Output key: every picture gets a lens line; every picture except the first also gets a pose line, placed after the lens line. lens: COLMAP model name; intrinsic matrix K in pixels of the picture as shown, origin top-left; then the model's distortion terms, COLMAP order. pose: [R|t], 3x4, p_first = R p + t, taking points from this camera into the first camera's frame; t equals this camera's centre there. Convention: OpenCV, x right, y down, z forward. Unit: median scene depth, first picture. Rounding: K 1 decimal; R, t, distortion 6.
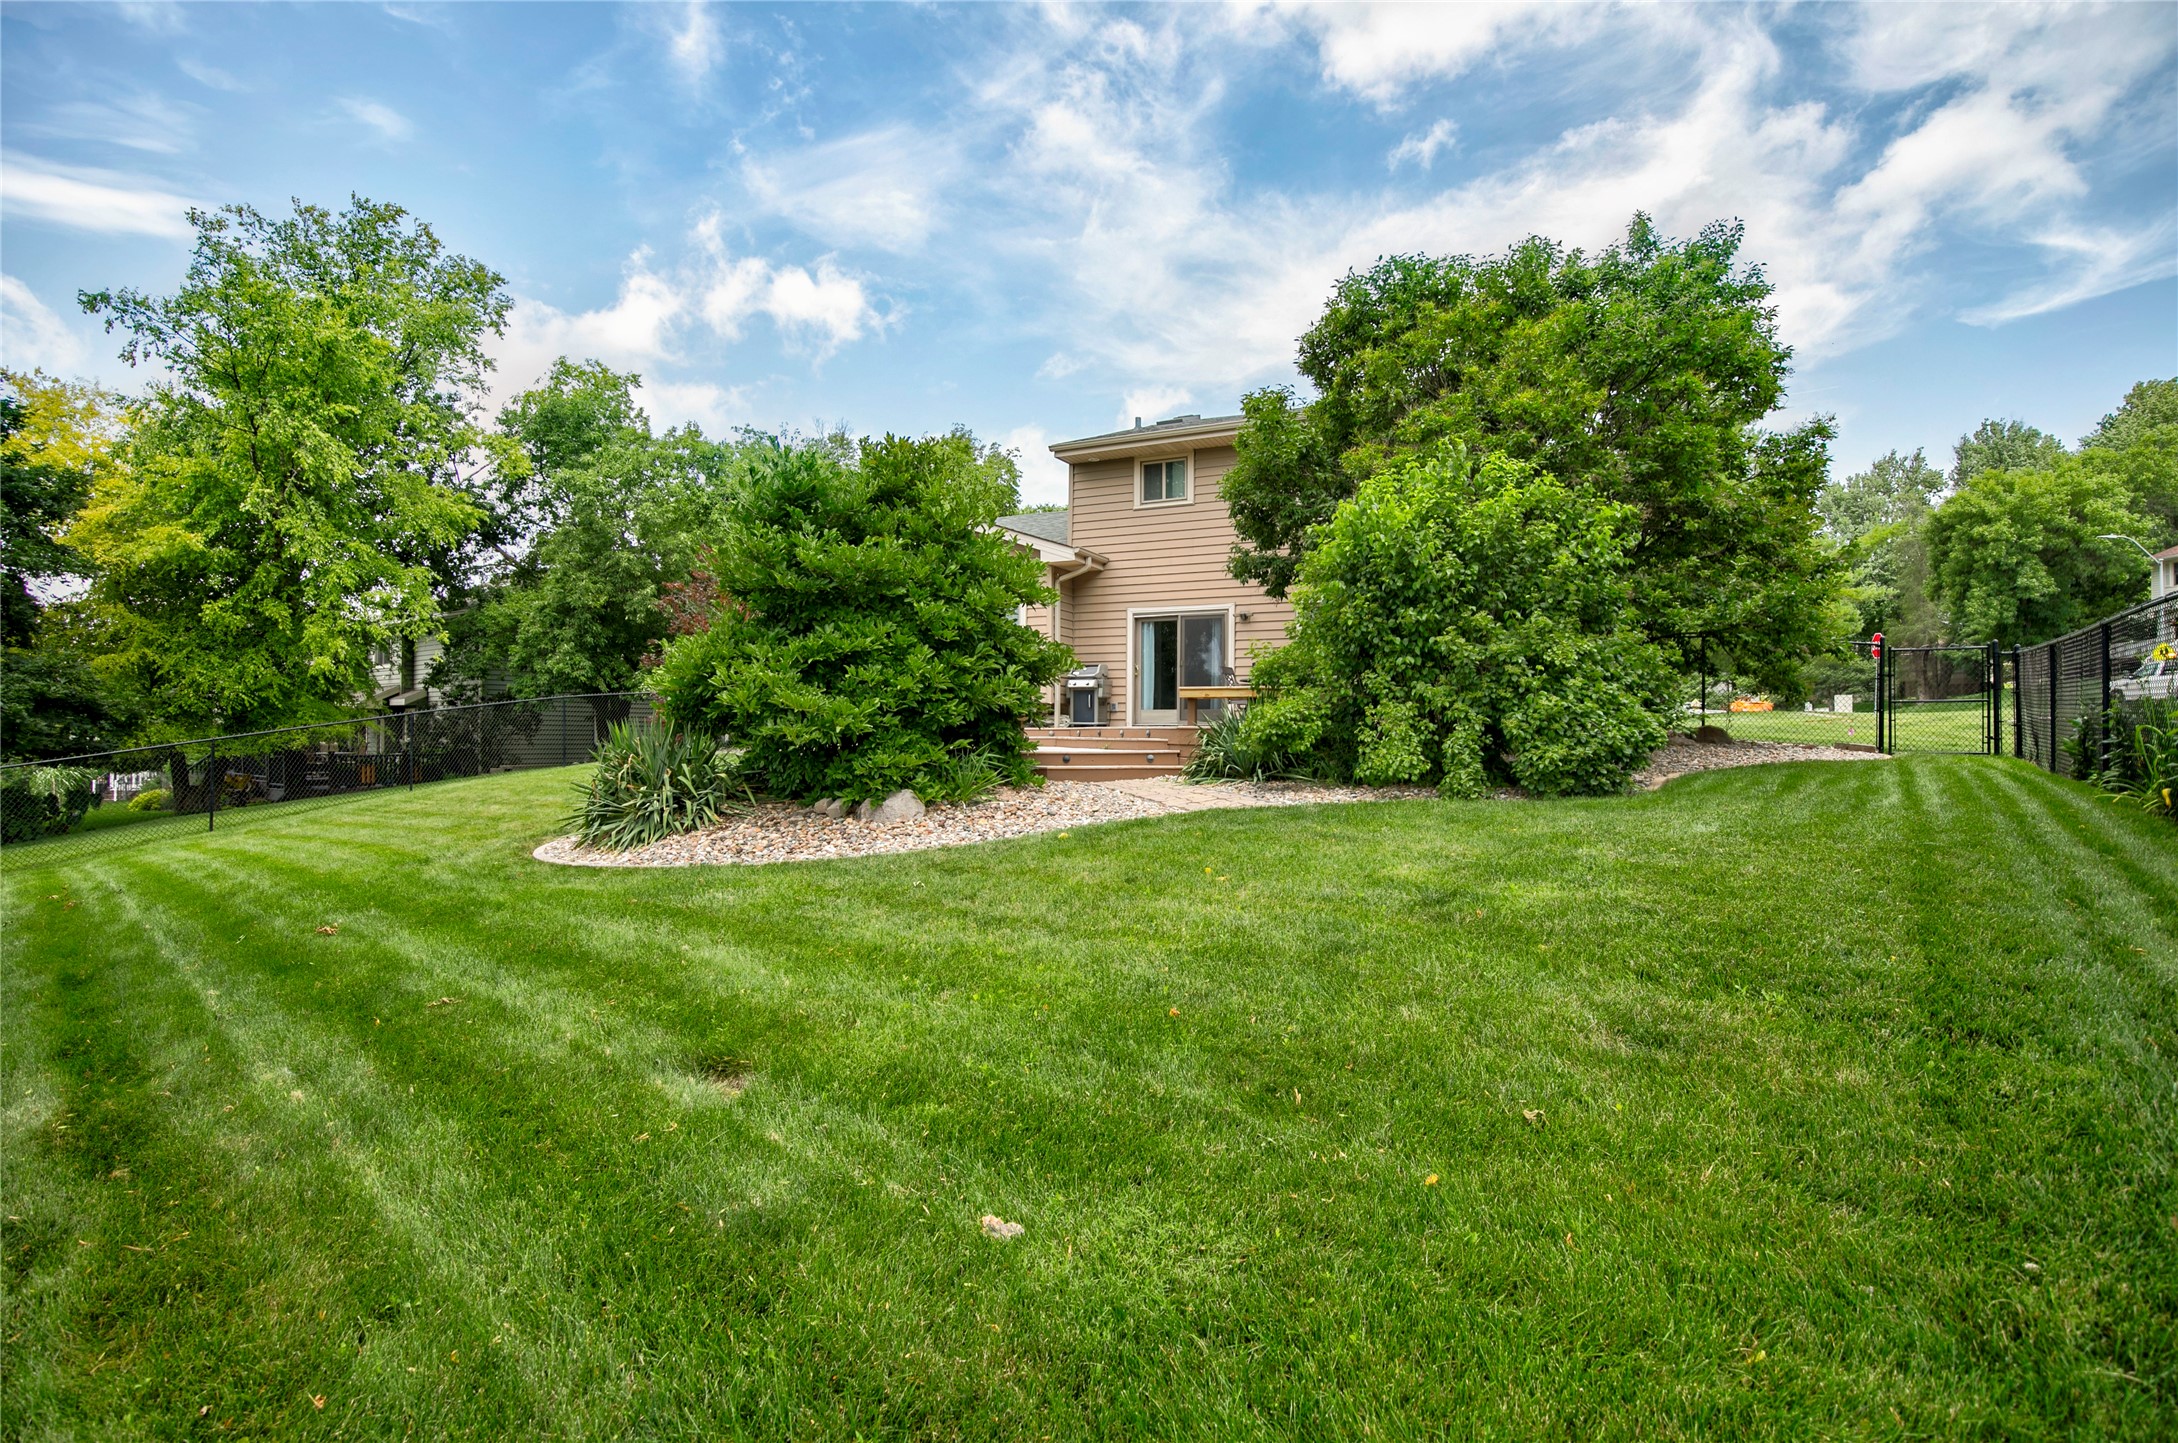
lens RADIAL K [[1078.9, 0, 1089.0], [0, 1078.9, 721.5], [0, 0, 1]] dist [-0.002008, -0.000528]
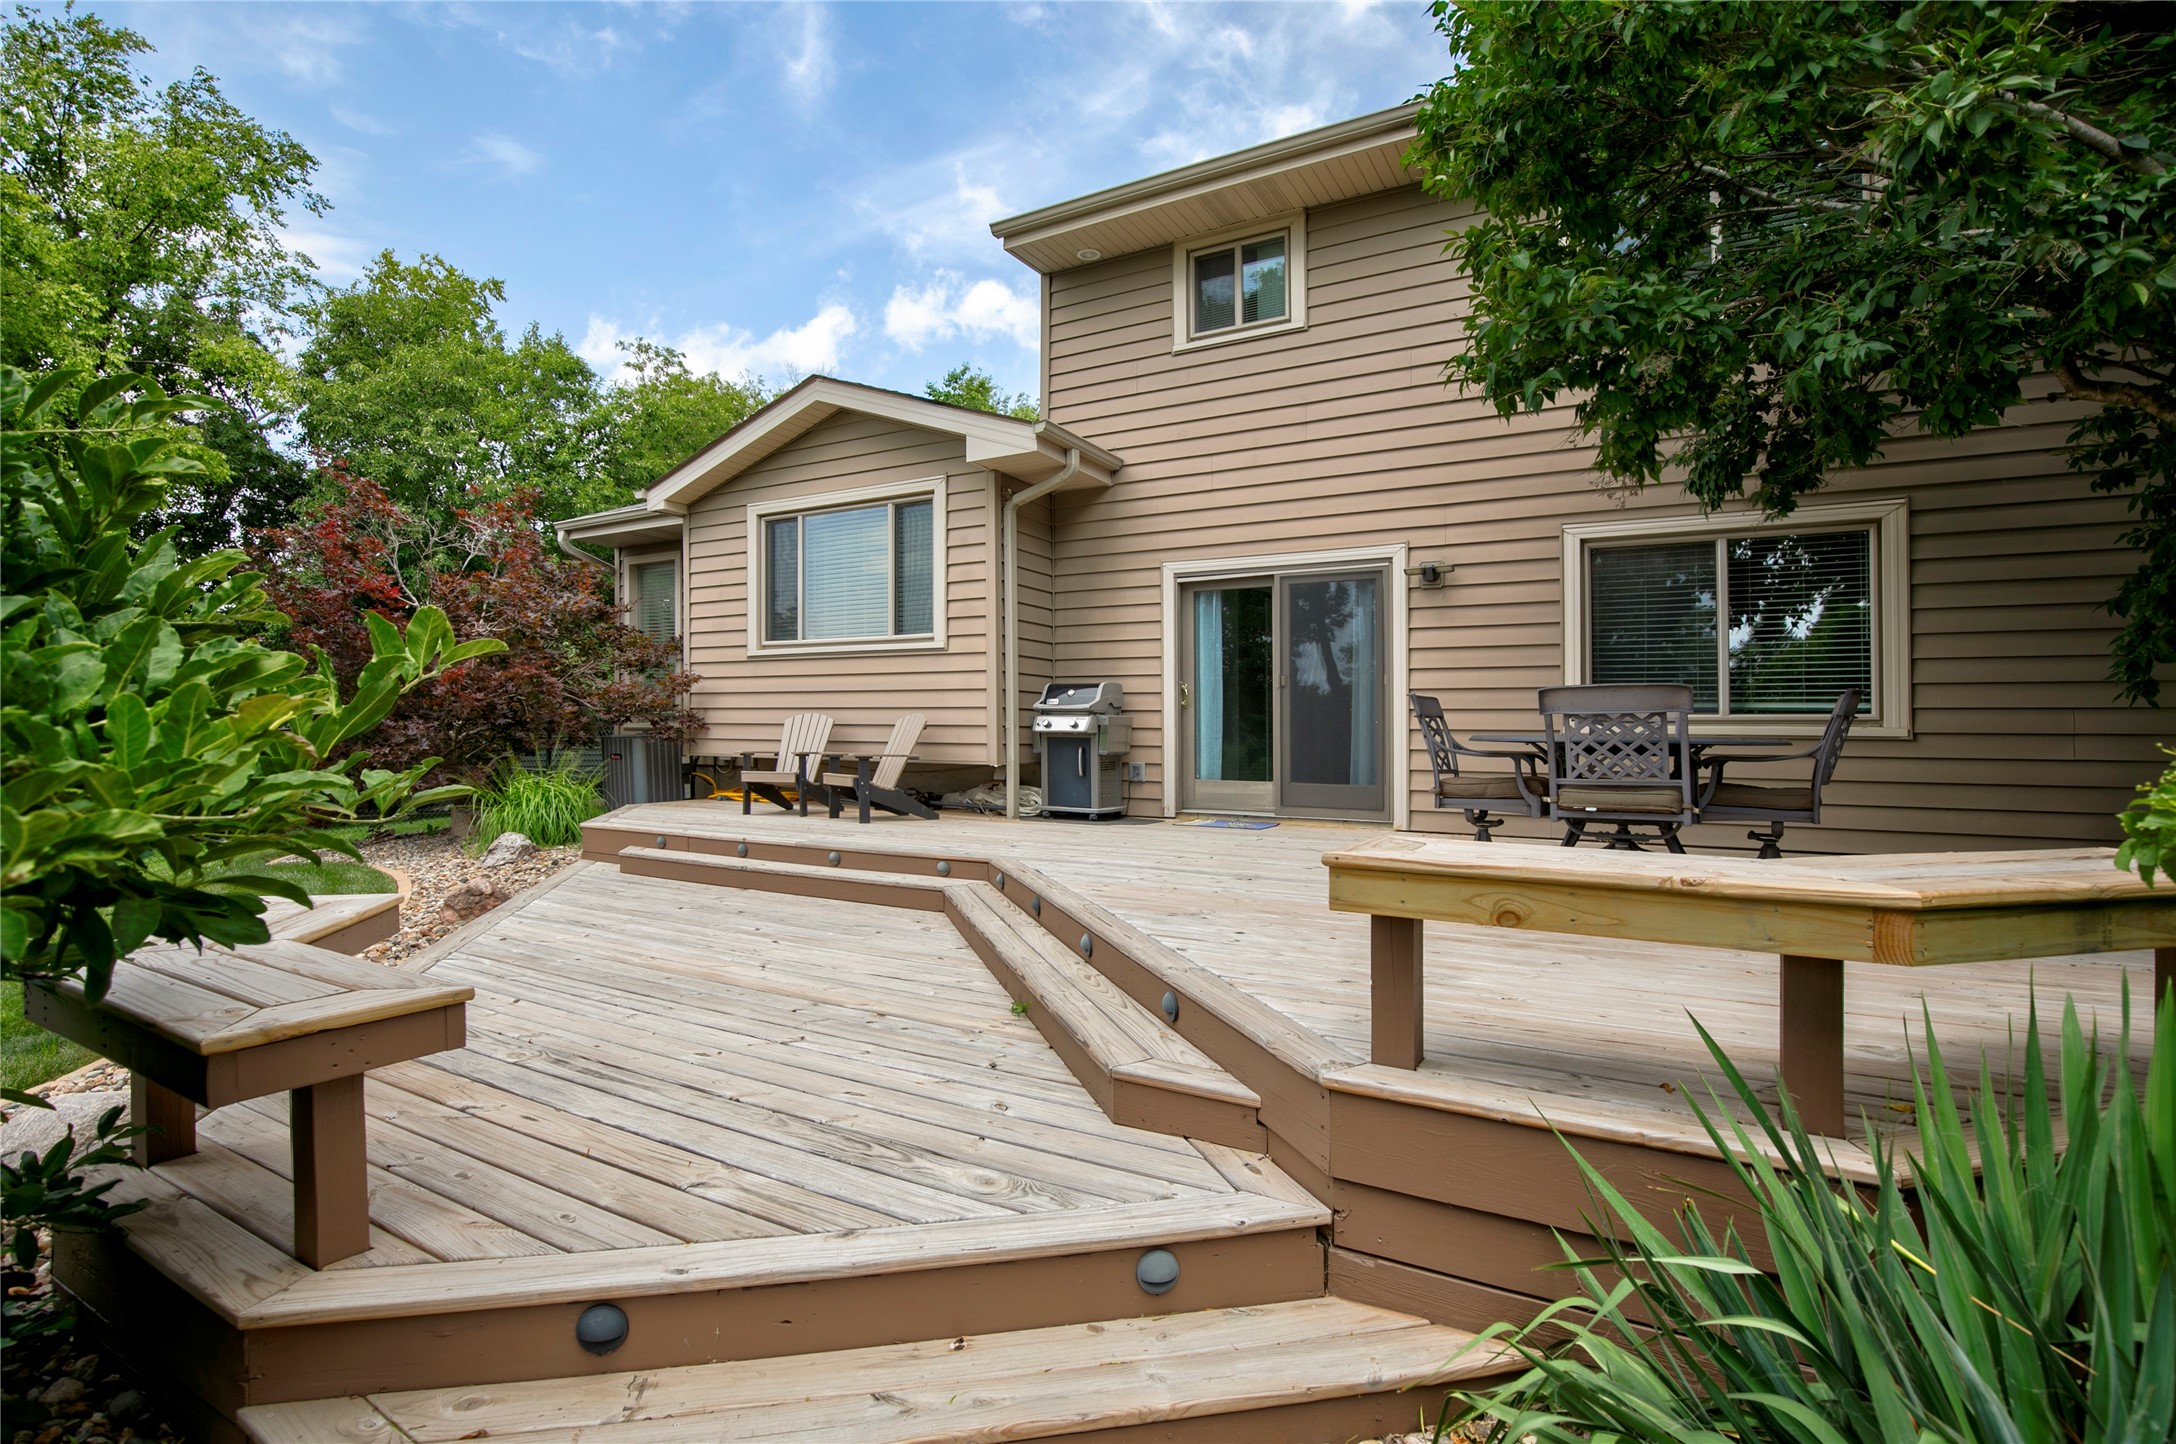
lens RADIAL K [[971.5, 0, 1101.3], [0, 971.5, 705.9], [0, 0, 1]] dist [0.003522, -0.000012]
pose [[0.993788, -0.005223, -0.111165, 0.055322], [0.003507, 0.999872, -0.015620, -0.036027], [0.111232, 0.015133, 0.993679, 0.573846]]
